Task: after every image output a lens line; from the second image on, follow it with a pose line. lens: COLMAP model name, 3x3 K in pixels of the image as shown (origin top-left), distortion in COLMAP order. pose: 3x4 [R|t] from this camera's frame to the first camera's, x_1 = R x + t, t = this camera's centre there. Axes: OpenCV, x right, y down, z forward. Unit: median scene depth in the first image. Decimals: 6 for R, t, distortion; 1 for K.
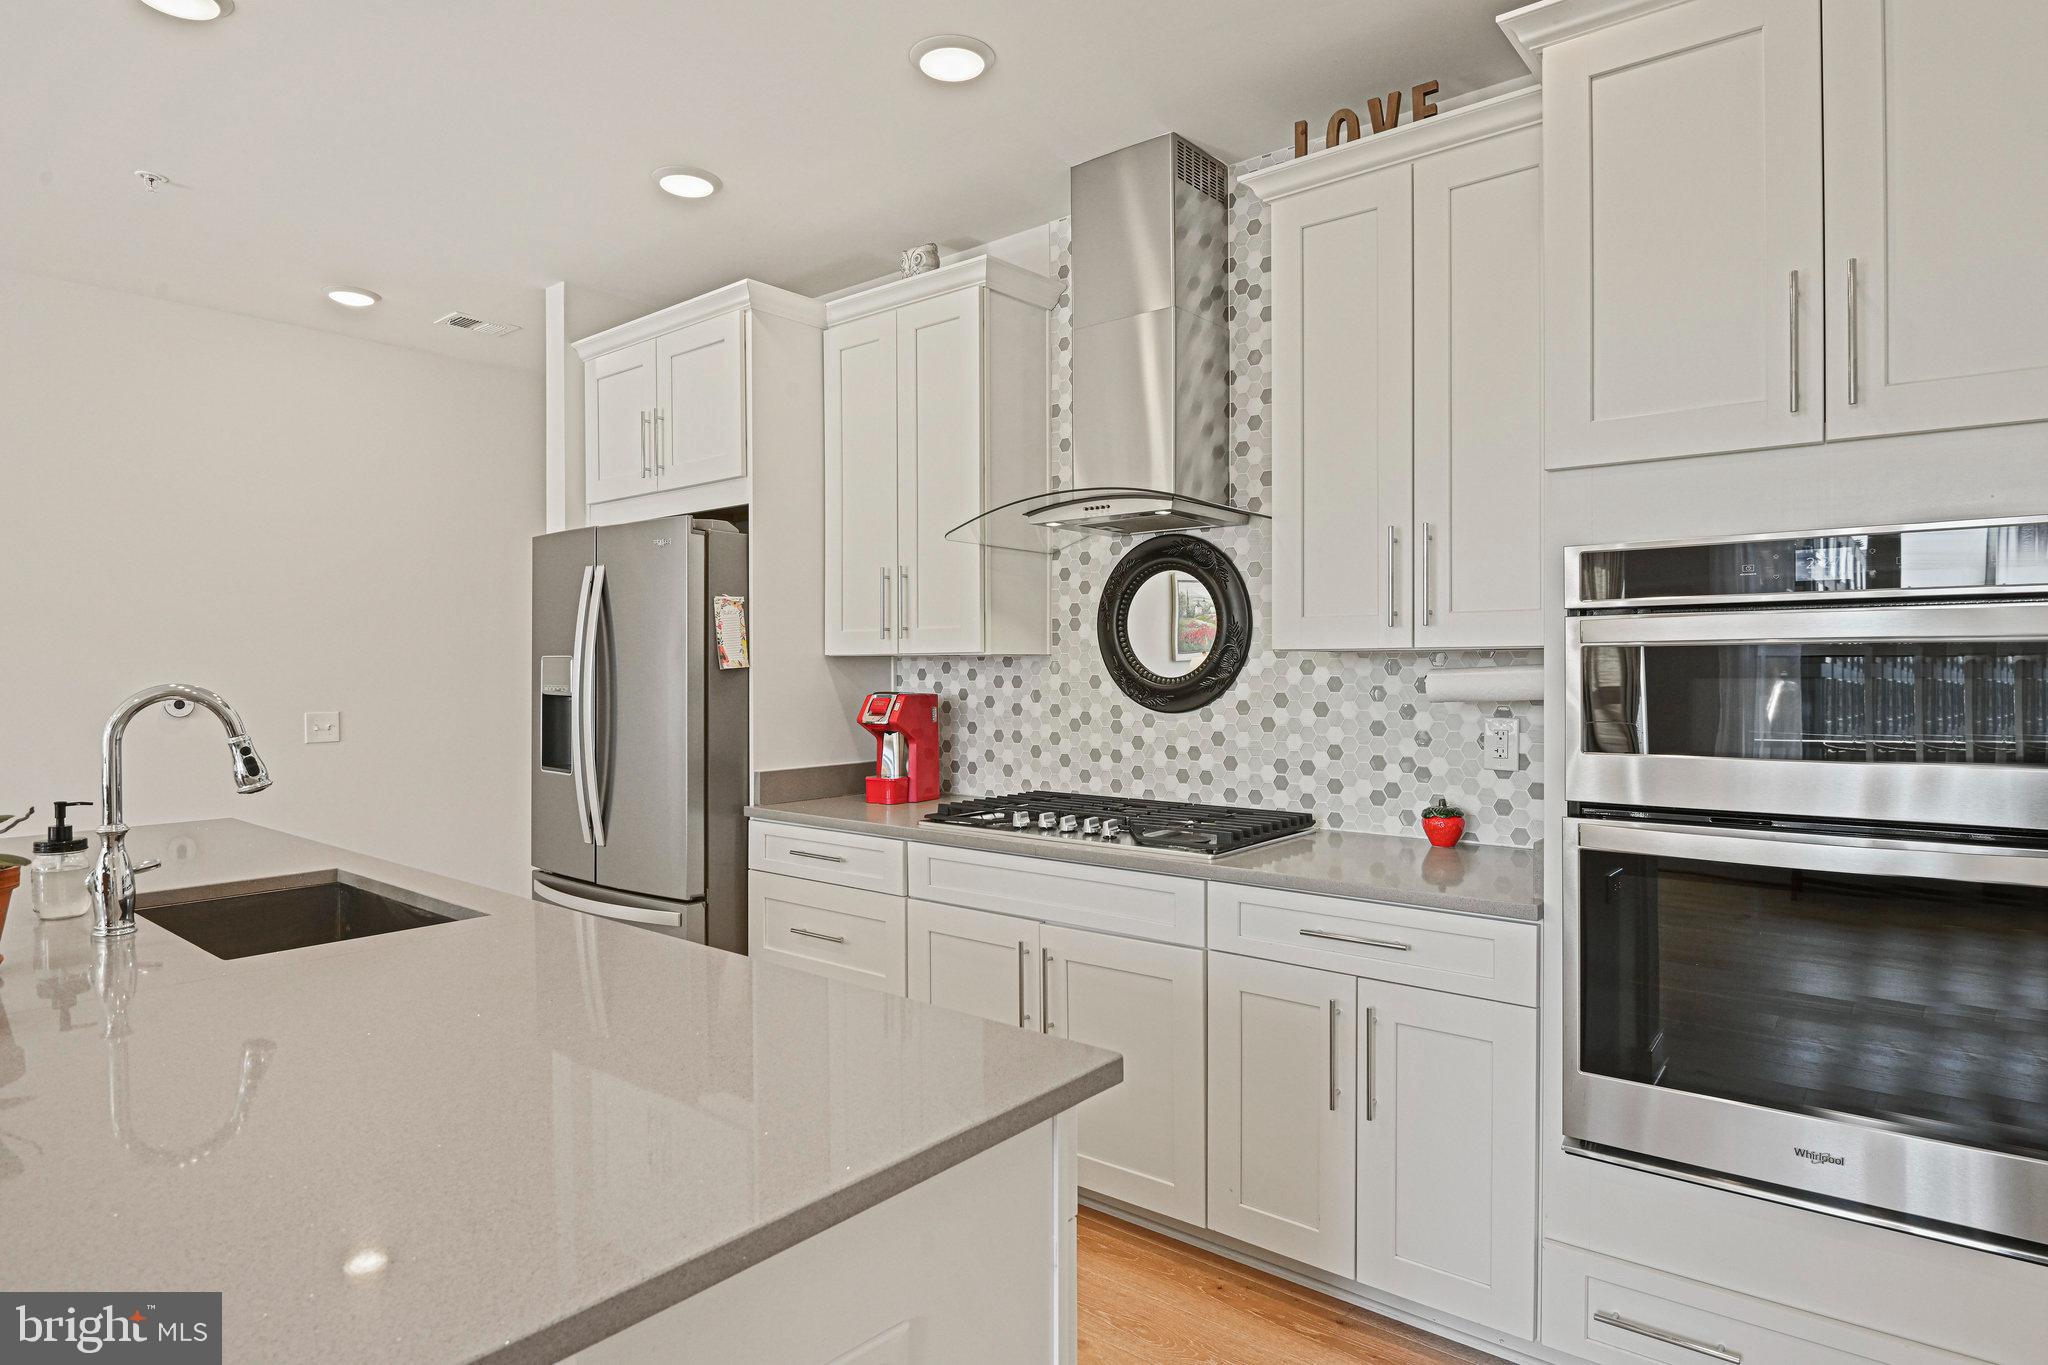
lens RADIAL K [[1143.2, 0, 1024.7], [0, 1143.2, 678.1], [0, 0, 1]] dist [-0.010101, -0.000341]
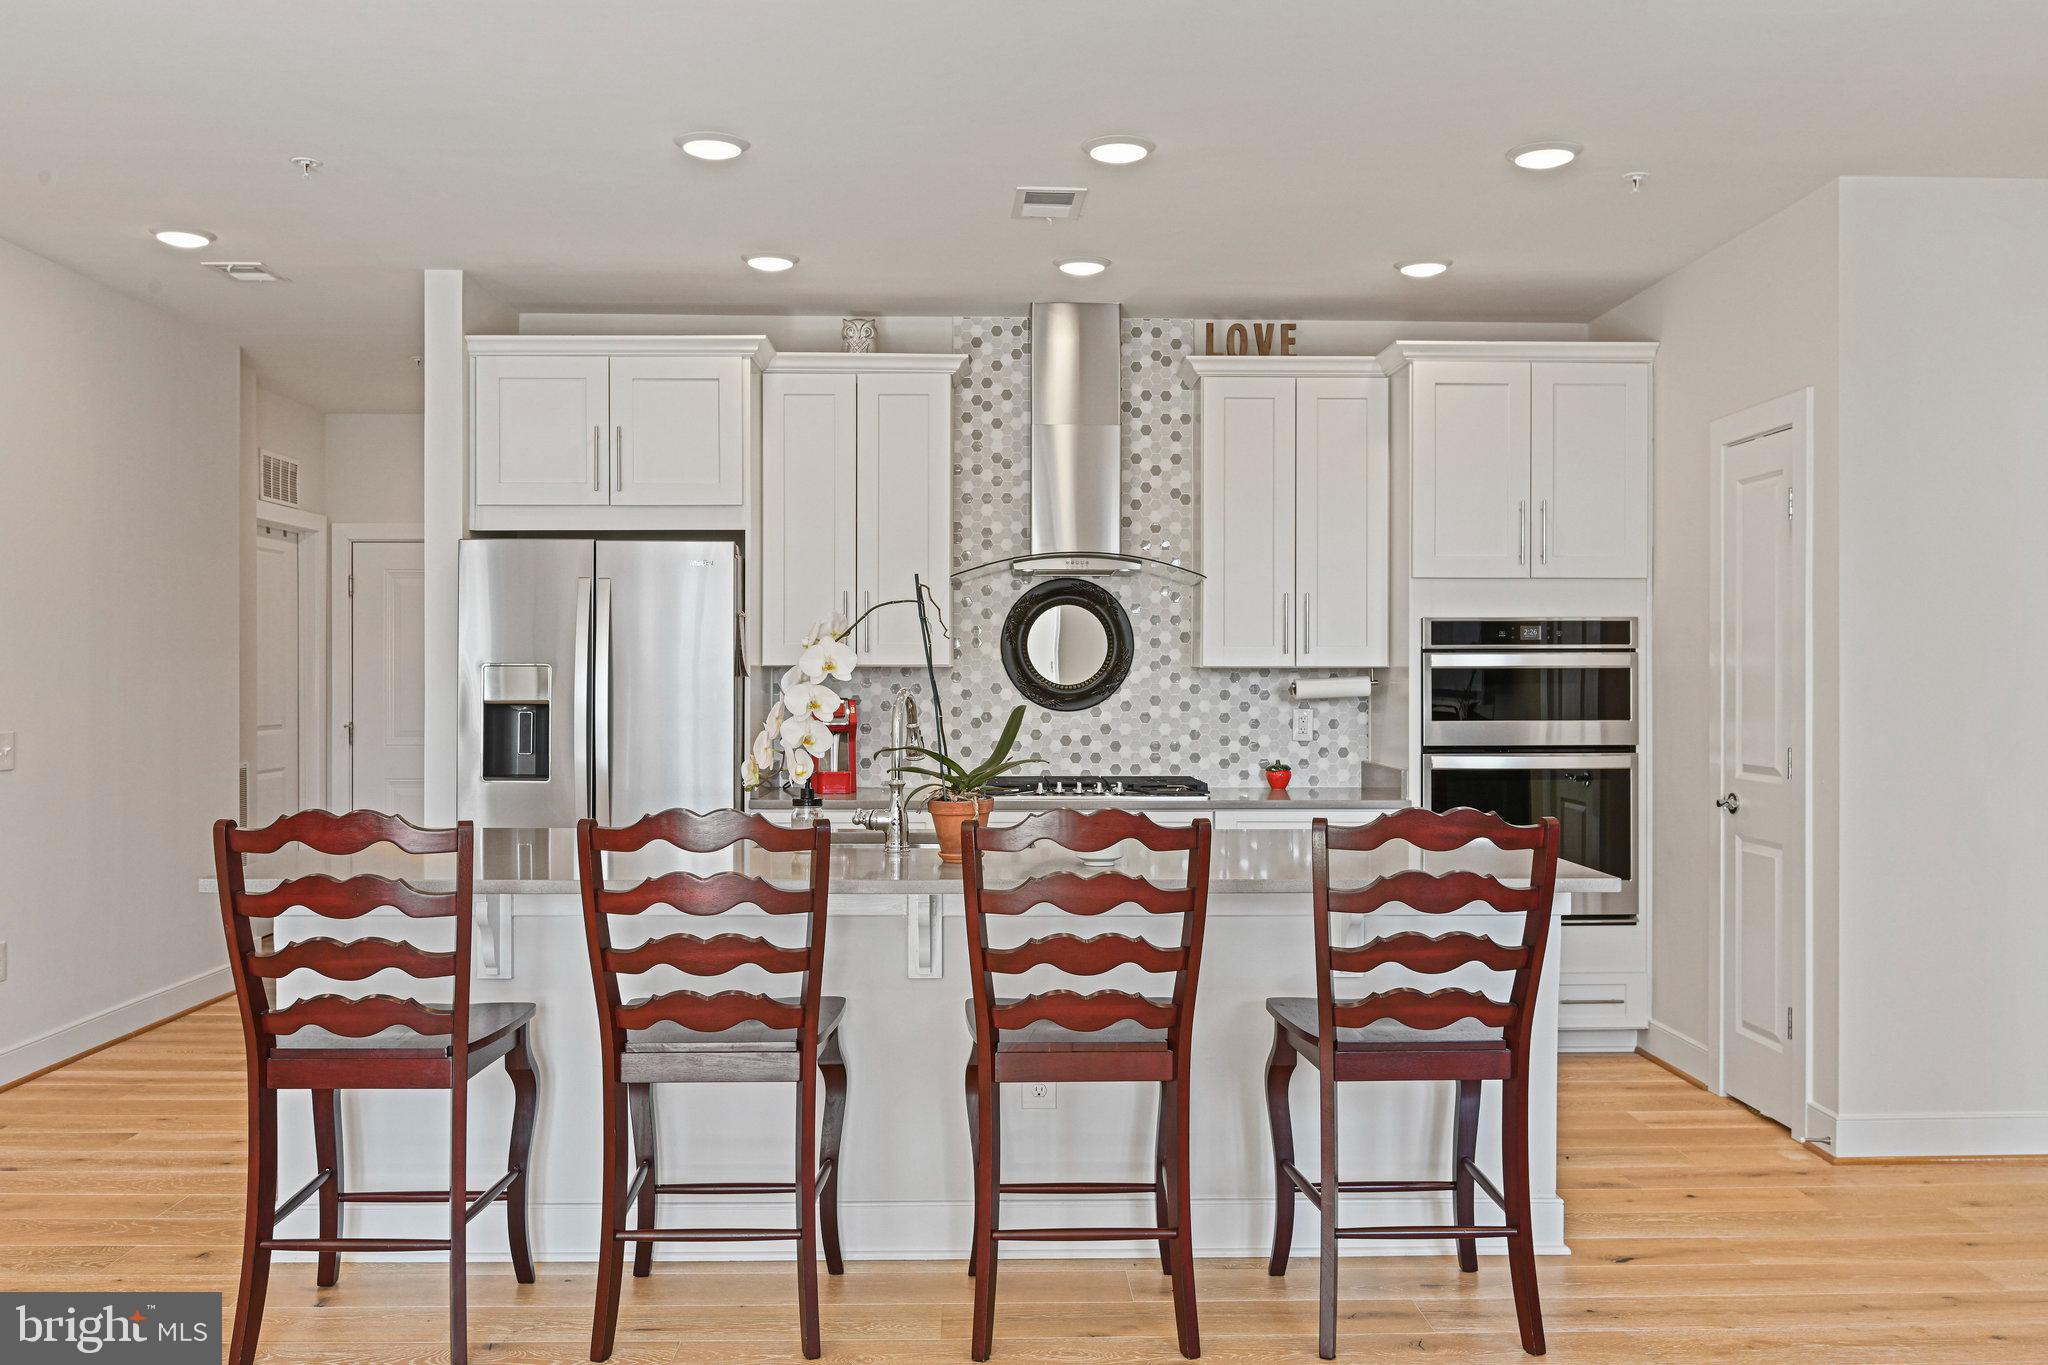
lens RADIAL K [[1688.5, 0, 1024.0], [0, 1688.5, 682.5], [0, 0, 1]] dist [-0.000643, -0.010348]
pose [[0.754416, 0.000694, 0.656396, -1.222880], [0.002707, 0.999988, -0.004169, 0.004942], [-0.656391, 0.004922, 0.754405, -0.466862]]
